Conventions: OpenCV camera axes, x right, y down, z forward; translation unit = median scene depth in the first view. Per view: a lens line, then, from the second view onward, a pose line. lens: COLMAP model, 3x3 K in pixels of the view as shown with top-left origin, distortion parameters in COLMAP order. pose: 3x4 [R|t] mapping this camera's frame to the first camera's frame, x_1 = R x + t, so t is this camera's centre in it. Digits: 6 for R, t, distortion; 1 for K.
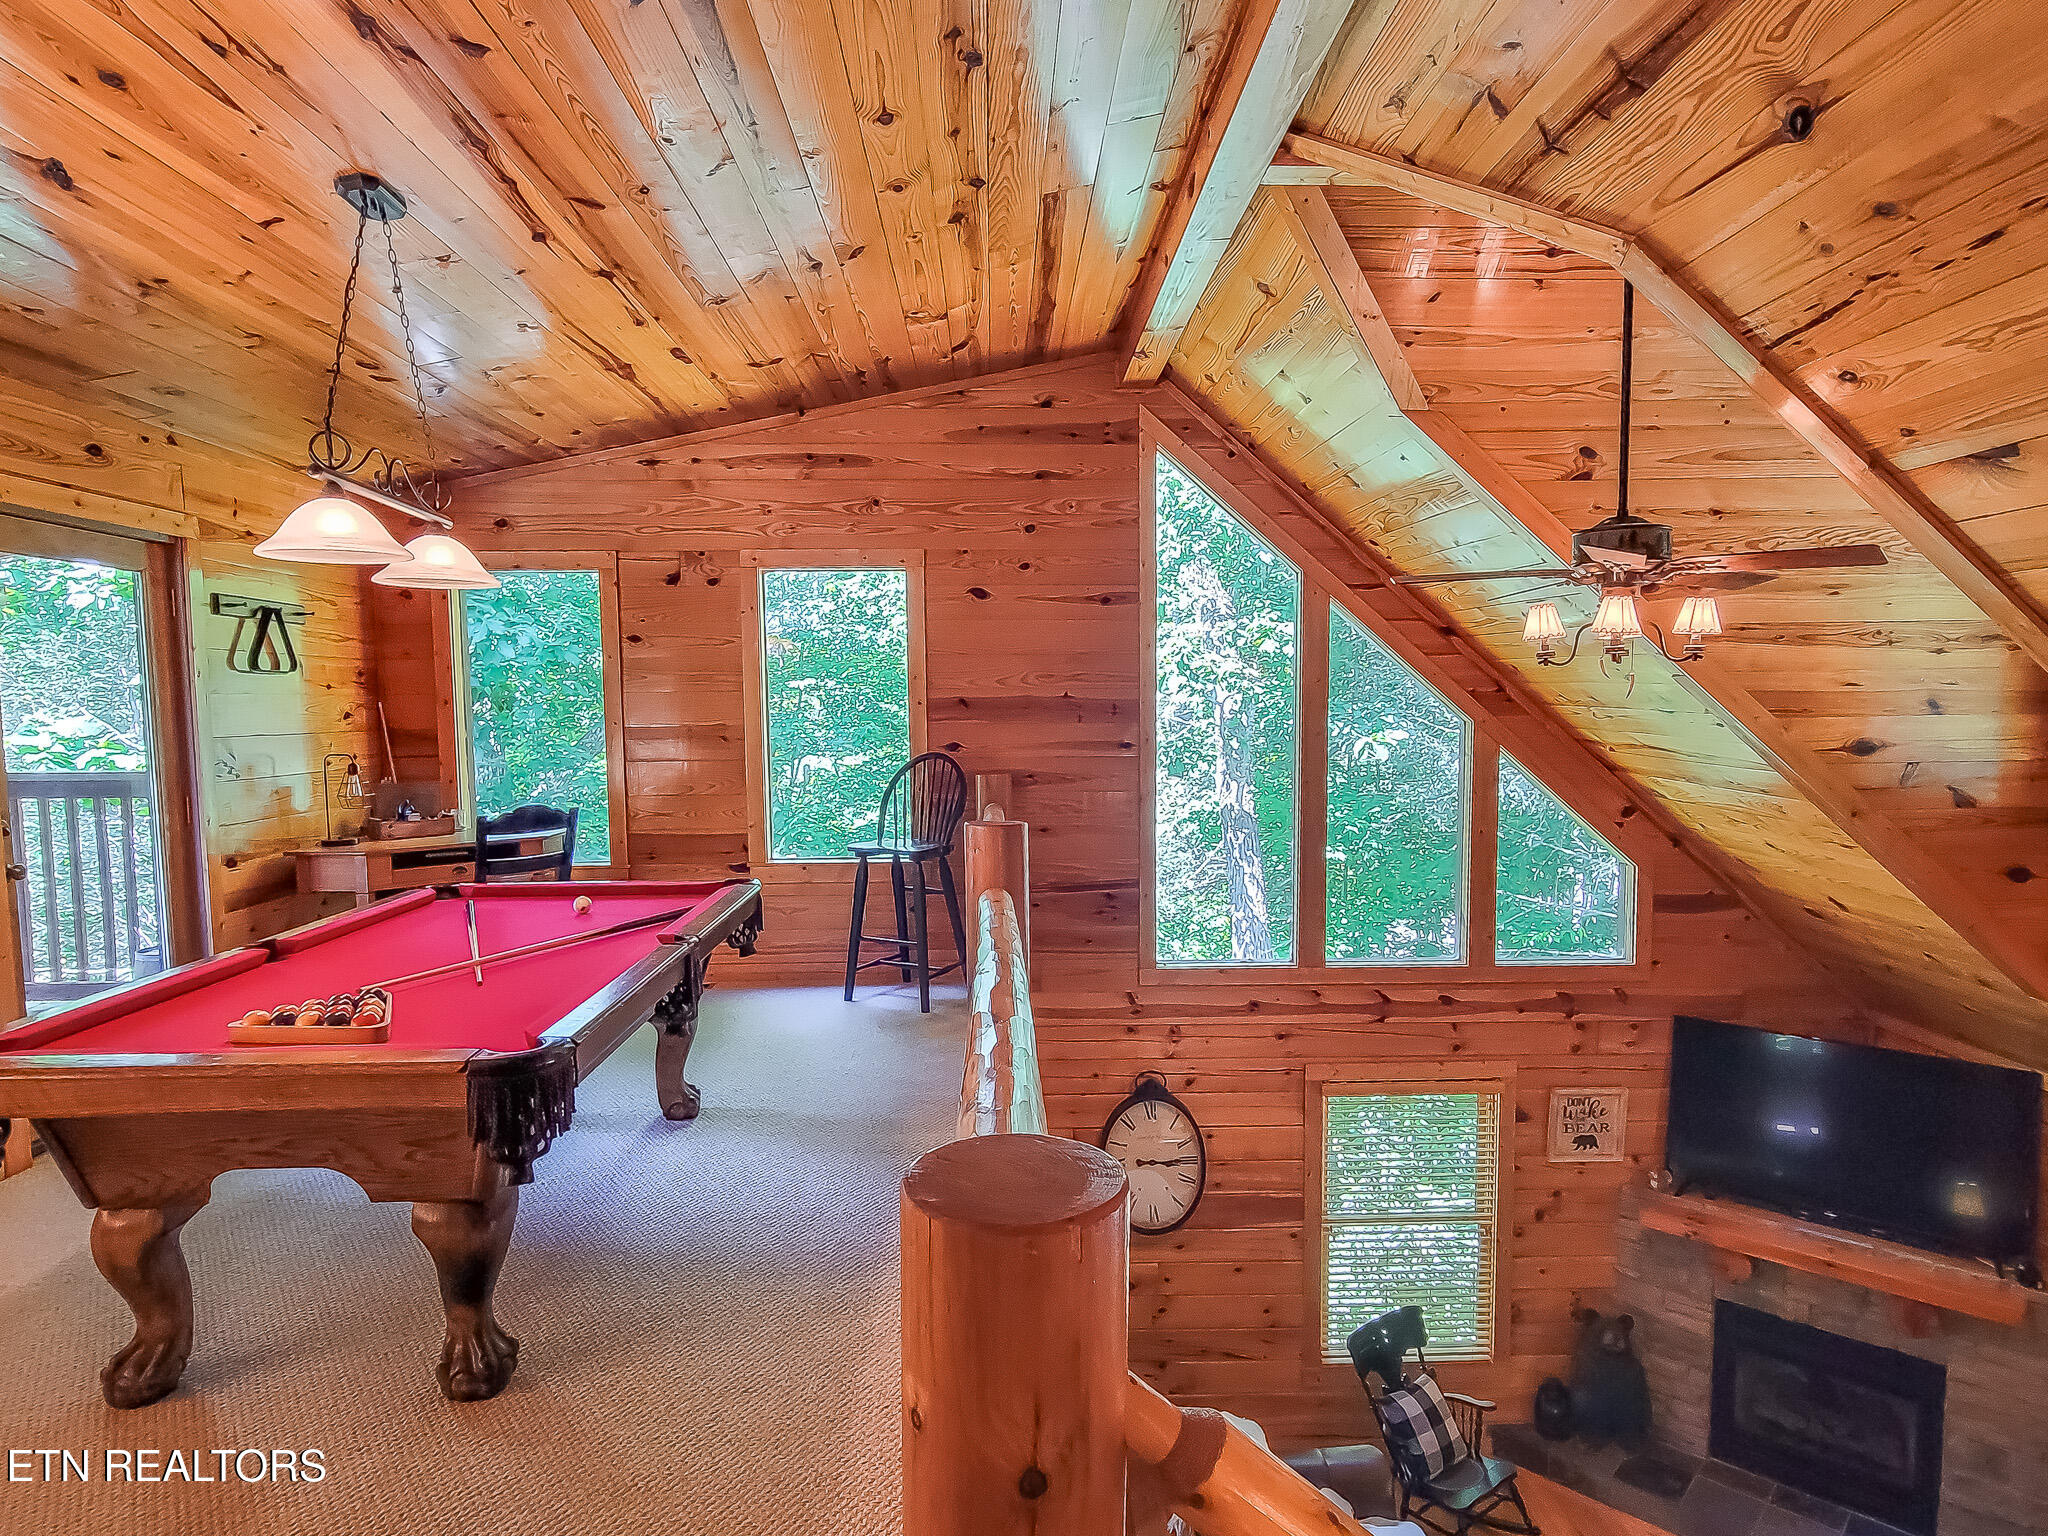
lens RADIAL K [[1182.1, 0, 1017.1], [0, 1182.1, 799.0], [0, 0, 1]] dist [0.000133, -0.000710]
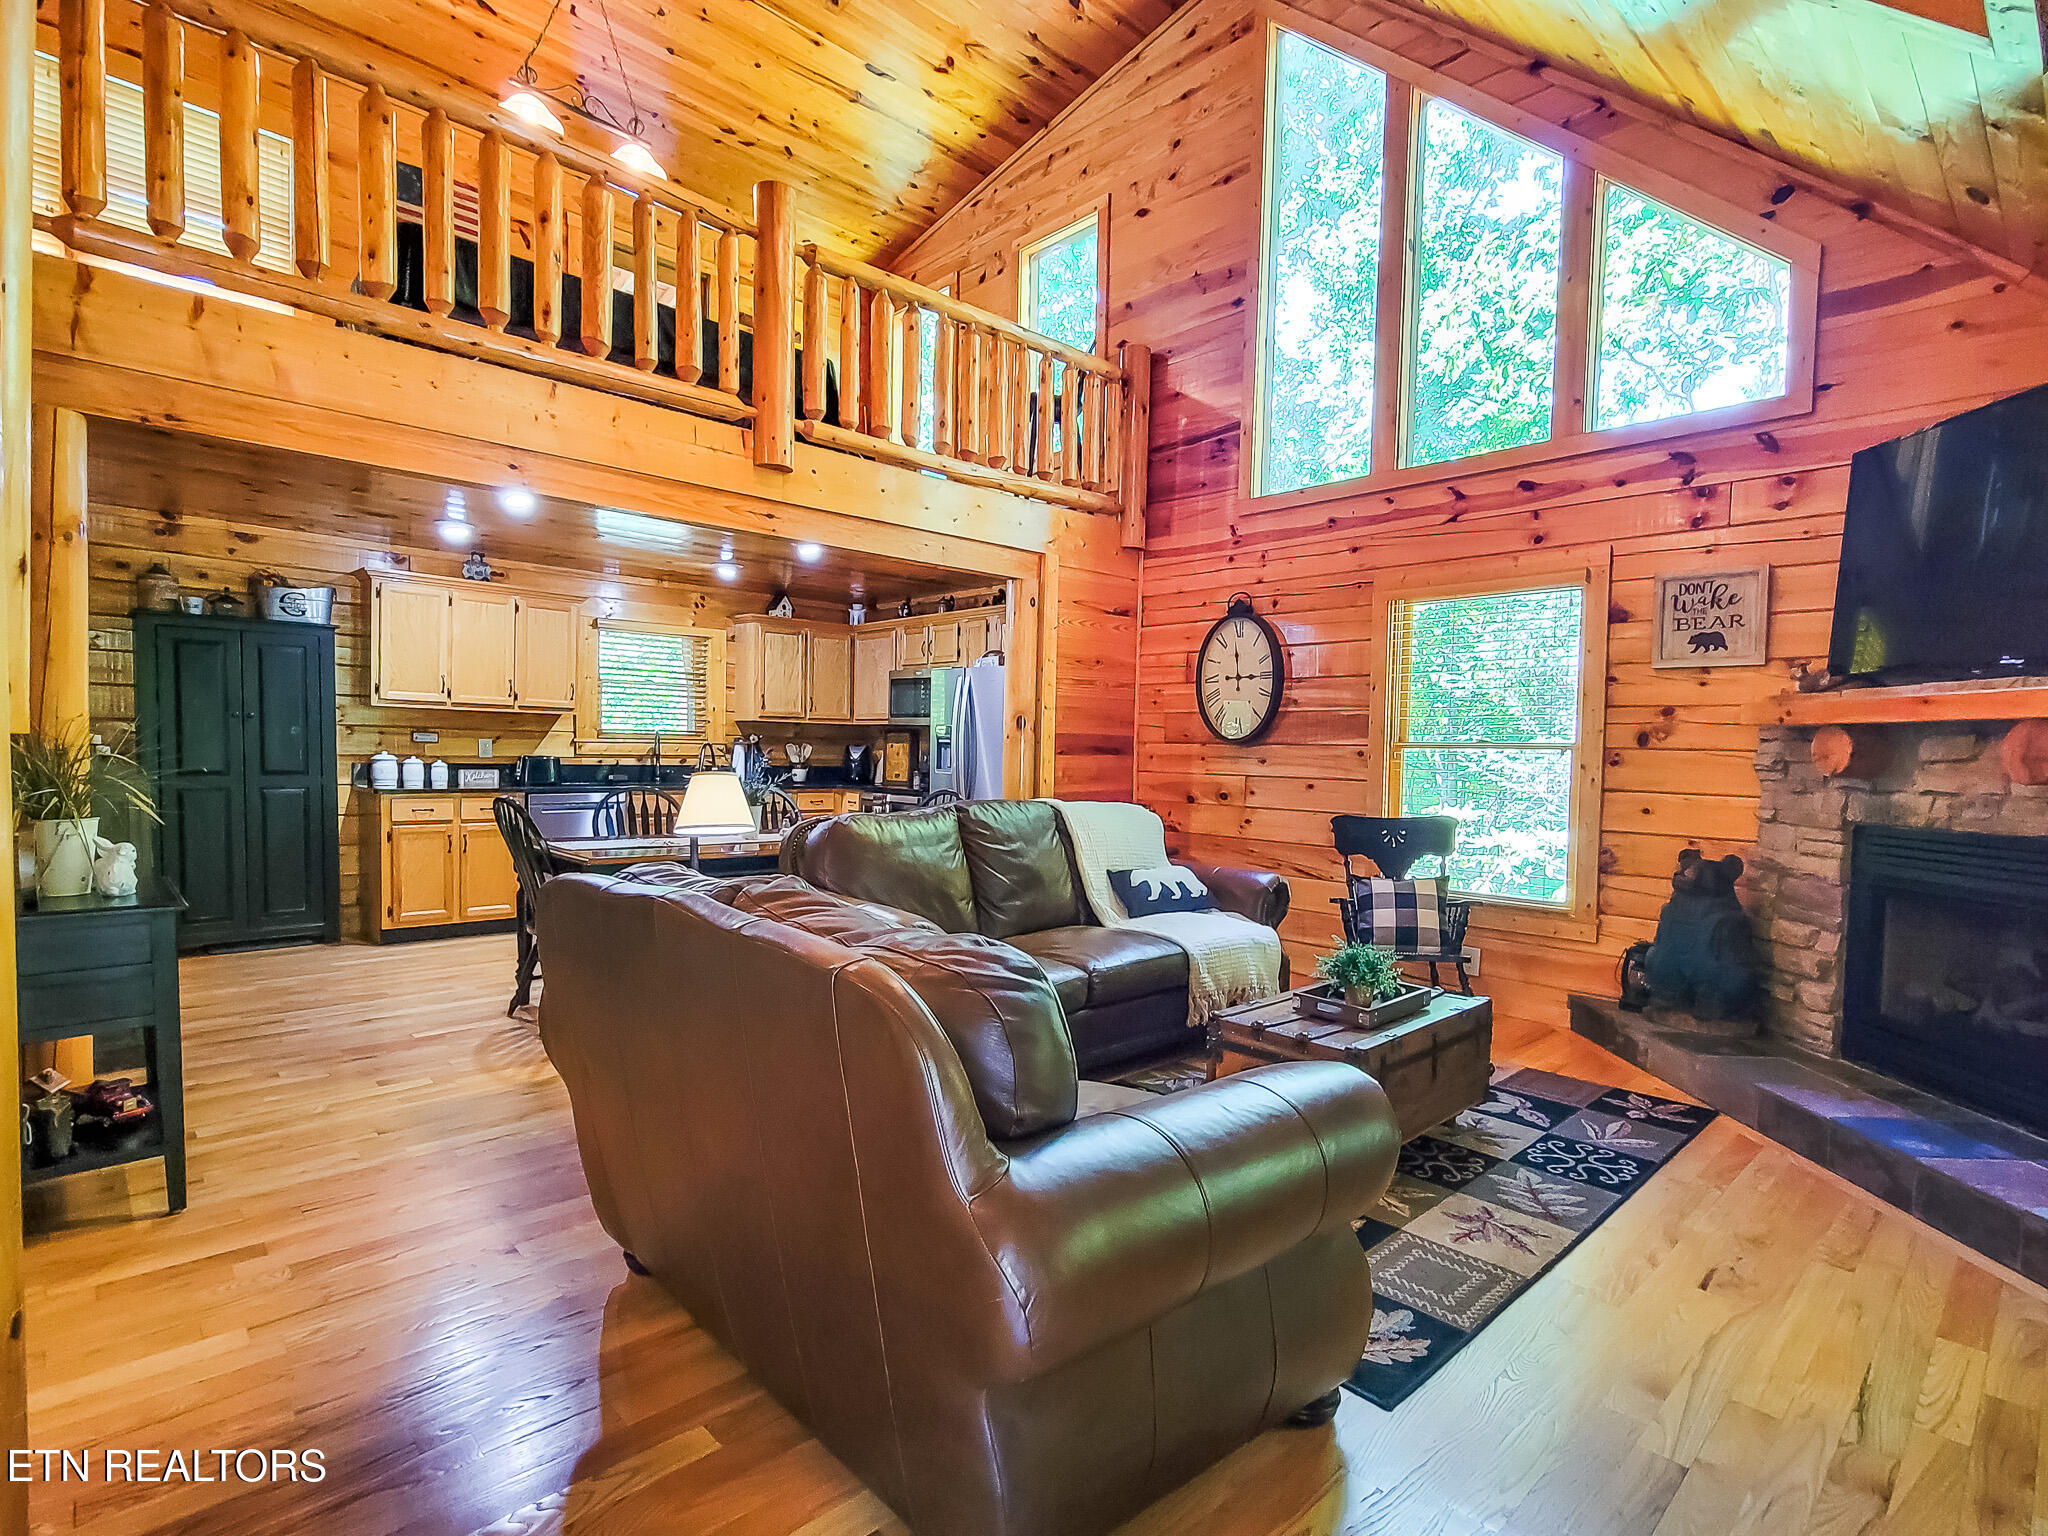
lens RADIAL K [[1012.6, 0, 1022.2], [0, 1012.6, 792.9], [0, 0, 1]] dist [0.002111, -0.002378]
pose [[0.669088, 0.055587, -0.741102, 0.693578], [-0.088897, 0.996025, -0.005552, 0.442682], [0.737848, 0.069597, 0.671370, 0.225053]]
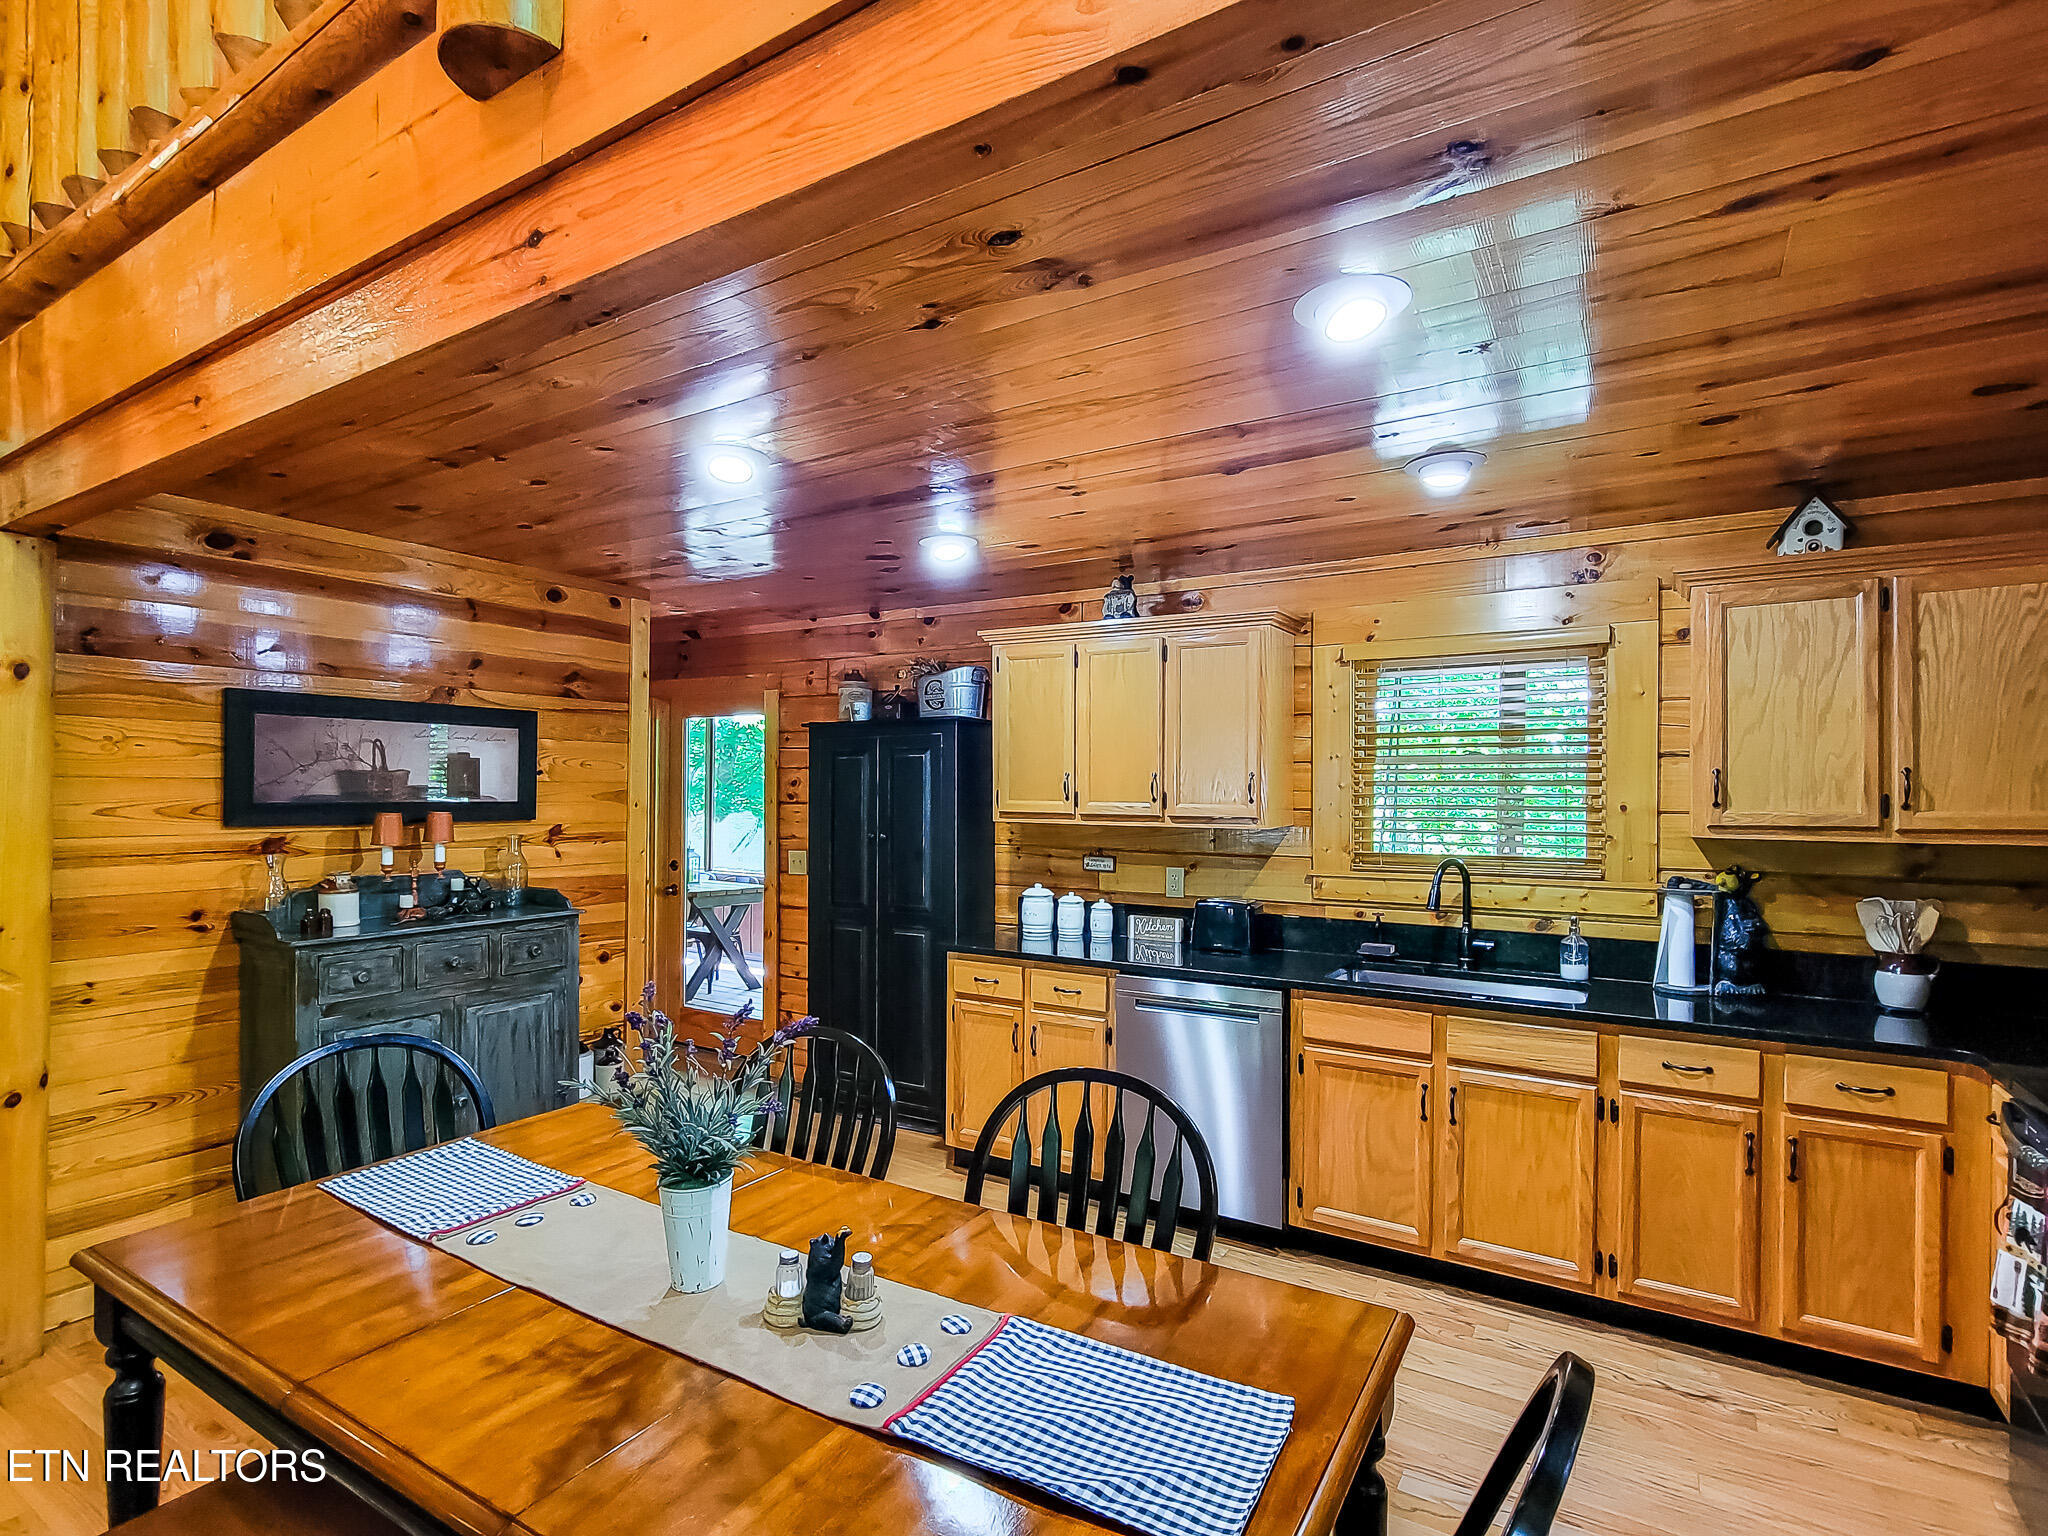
lens RADIAL K [[1011.1, 0, 1021.6], [0, 1011.1, 793.1], [0, 0, 1]] dist [-0.000219, -0.000858]
pose [[-0.548399, 0.002176, -0.836214, 0.121120], [-0.070818, 0.996283, 0.049036, 0.353564], [0.833213, 0.086110, -0.546206, 0.810588]]
